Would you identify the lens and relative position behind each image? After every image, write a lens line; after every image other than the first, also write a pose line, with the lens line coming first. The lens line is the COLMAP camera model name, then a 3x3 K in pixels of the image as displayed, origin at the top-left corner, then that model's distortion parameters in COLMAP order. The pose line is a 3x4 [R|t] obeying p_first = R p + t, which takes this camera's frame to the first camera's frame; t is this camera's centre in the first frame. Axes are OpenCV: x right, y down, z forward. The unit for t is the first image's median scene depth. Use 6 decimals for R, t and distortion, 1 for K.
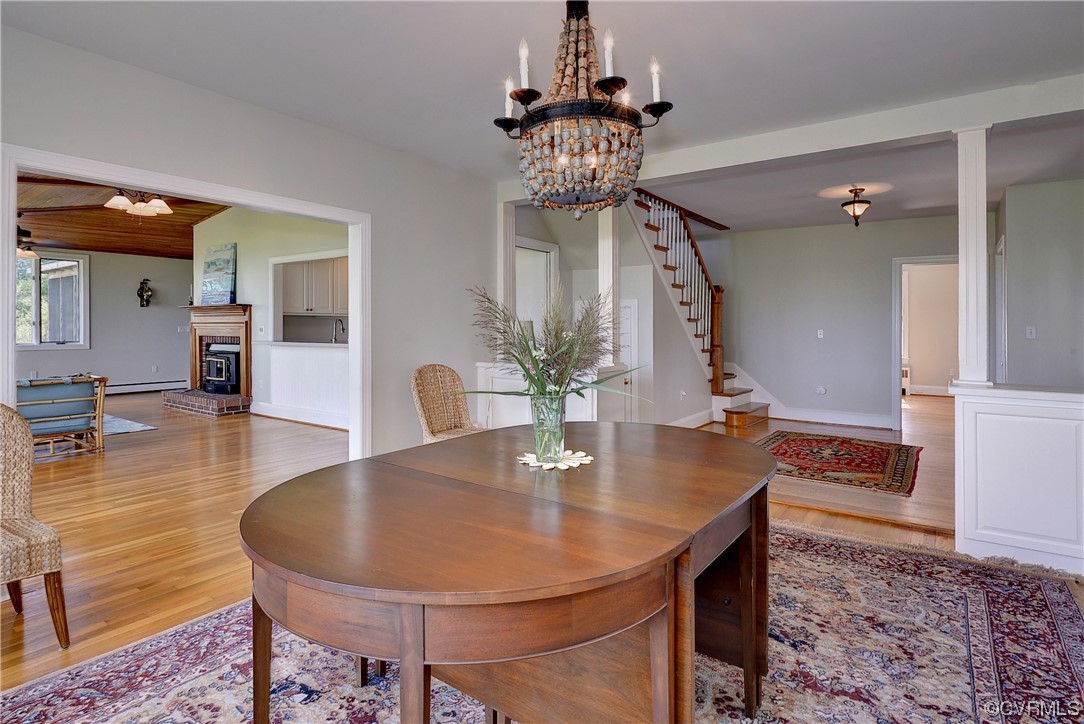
lens RADIAL K [[560.5, 0, 541.0], [0, 560.5, 329.7], [0, 0, 1]] dist [-0.000947, -0.002056]
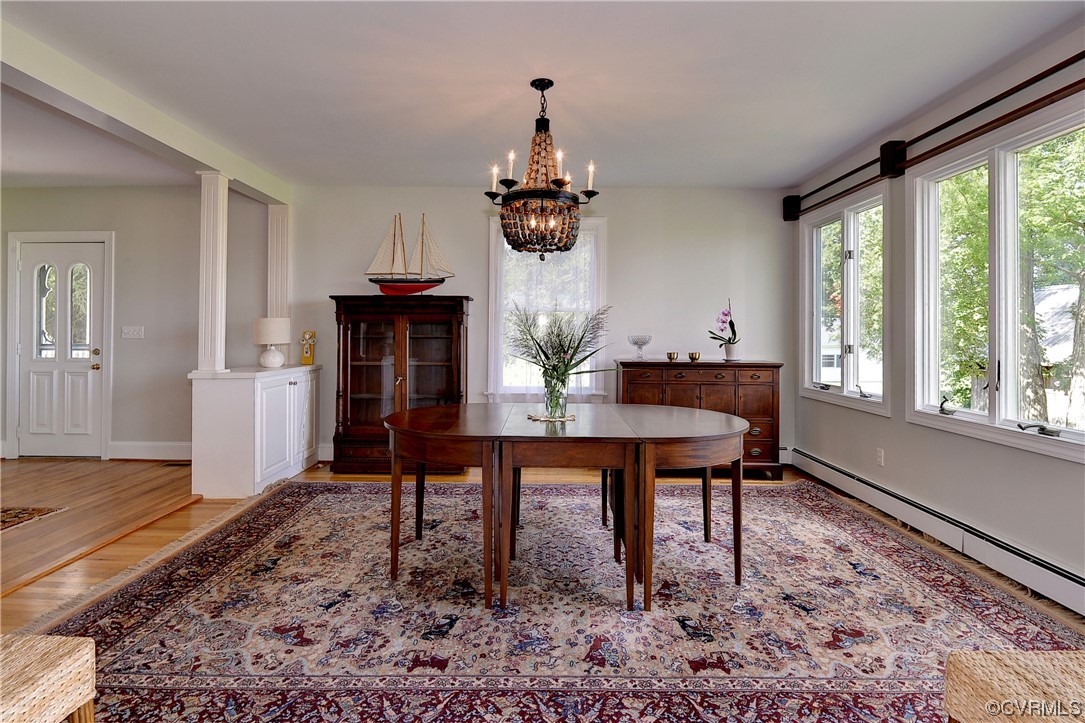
lens RADIAL K [[576.6, 0, 539.1], [0, 576.6, 329.1], [0, 0, 1]] dist [-0.000958, -0.000880]
pose [[-0.580239, -0.002658, 0.814442, -1.189908], [-0.001295, 0.999996, 0.002341, -0.015534], [-0.814445, 0.000303, -0.580240, 1.871058]]
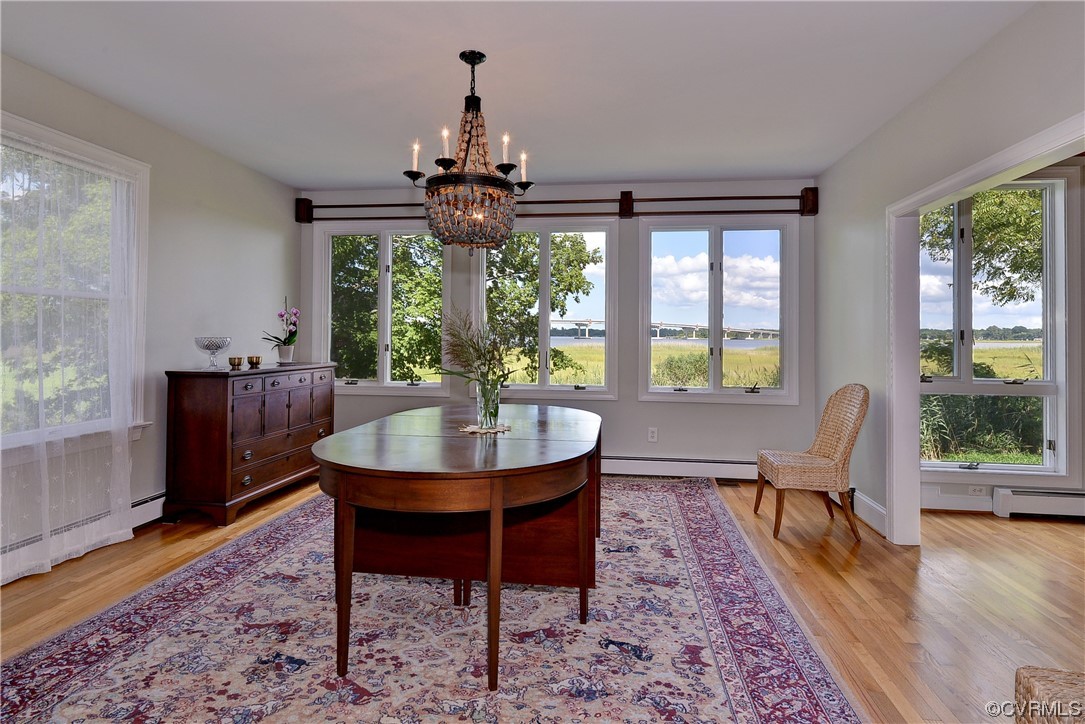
lens RADIAL K [[561.0, 0, 541.5], [0, 561.0, 329.6], [0, 0, 1]] dist [-0.000947, -0.002056]
pose [[-0.879463, -0.017912, -0.475631, 0.557381], [-0.015661, 0.999840, -0.008697, -0.007452], [0.475710, -0.000200, -0.879602, 2.225001]]
